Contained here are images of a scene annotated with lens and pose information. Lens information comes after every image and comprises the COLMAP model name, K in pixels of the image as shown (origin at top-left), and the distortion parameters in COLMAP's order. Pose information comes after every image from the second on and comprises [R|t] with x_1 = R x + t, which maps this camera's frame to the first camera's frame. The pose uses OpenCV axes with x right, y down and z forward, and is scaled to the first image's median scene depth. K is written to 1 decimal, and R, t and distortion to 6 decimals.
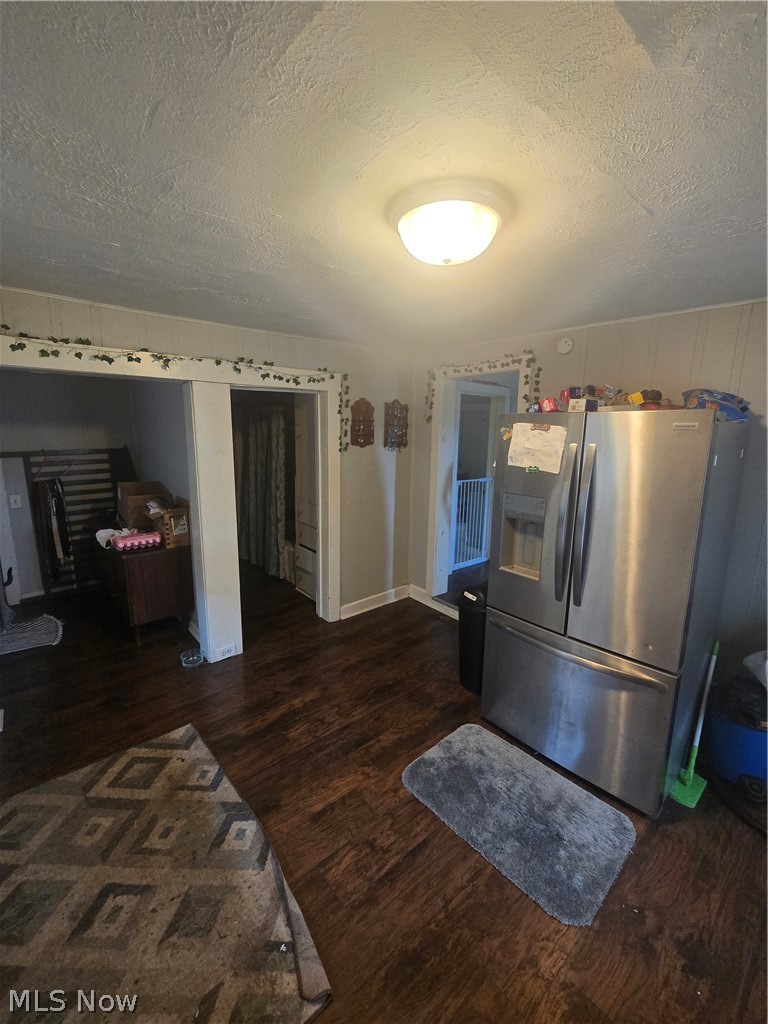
lens RADIAL K [[418.0, 0, 382.7], [0, 418.0, 509.1], [0, 0, 1]] dist [0.002921, 0.000569]
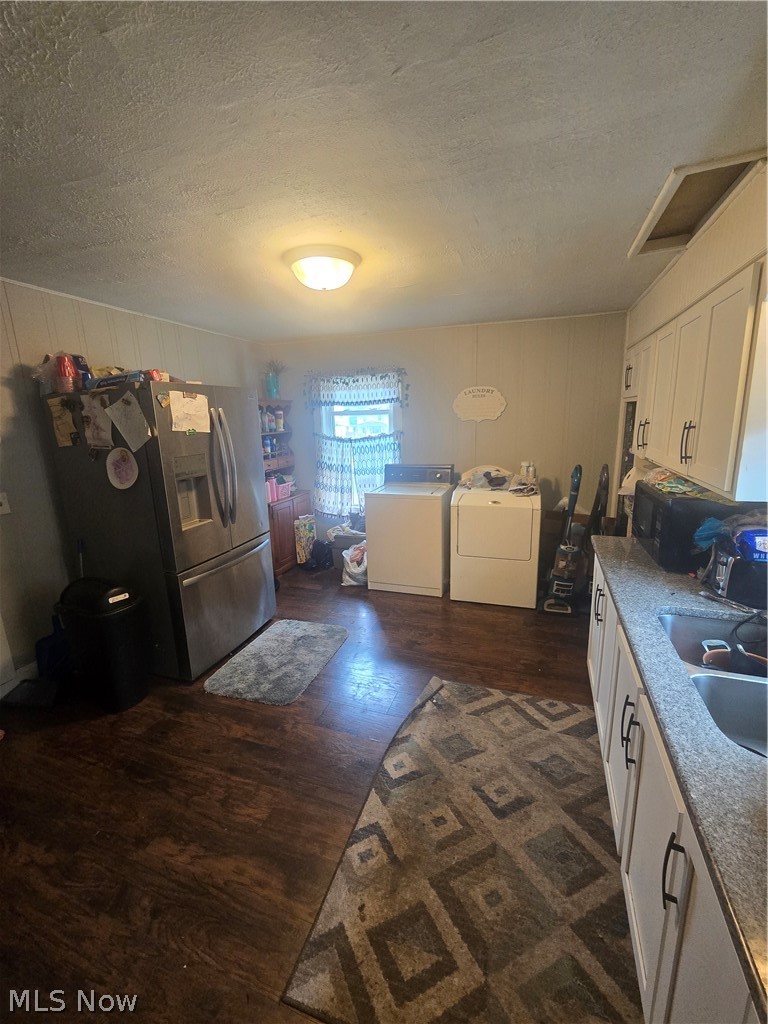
lens RADIAL K [[418.0, 0, 383.9], [0, 418.0, 508.1], [0, 0, 1]] dist [0.002921, 0.000569]
pose [[-0.479240, -0.198413, 0.854963, -1.095509], [0.173961, 0.933313, 0.314108, -0.196094], [-0.860271, 0.299263, -0.412765, 1.255584]]
